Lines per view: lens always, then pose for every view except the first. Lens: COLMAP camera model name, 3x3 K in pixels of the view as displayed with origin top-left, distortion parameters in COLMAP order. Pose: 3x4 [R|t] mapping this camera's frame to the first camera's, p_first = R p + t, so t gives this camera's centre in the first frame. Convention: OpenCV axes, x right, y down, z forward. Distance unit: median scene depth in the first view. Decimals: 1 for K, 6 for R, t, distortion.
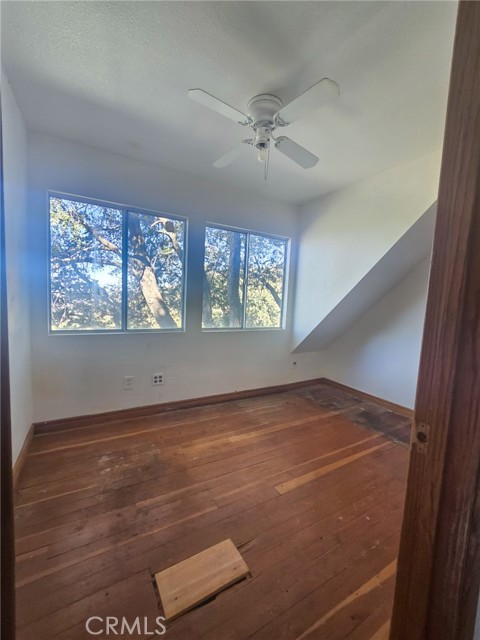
lens RADIAL K [[261.9, 0, 235.2], [0, 261.9, 315.0], [0, 0, 1]] dist [-0.001678, -0.000107]
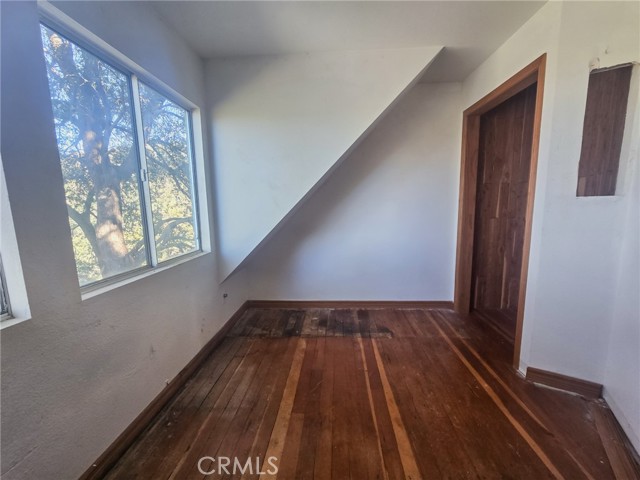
lens RADIAL K [[261.9, 0, 319.3], [0, 261.9, 240.2], [0, 0, 1]] dist [-0.001678, -0.000107]
pose [[0.539308, -0.162205, 0.826339, -0.236243], [0.095266, 0.986726, 0.131513, -0.040411], [-0.836703, 0.007796, 0.547602, 0.470957]]
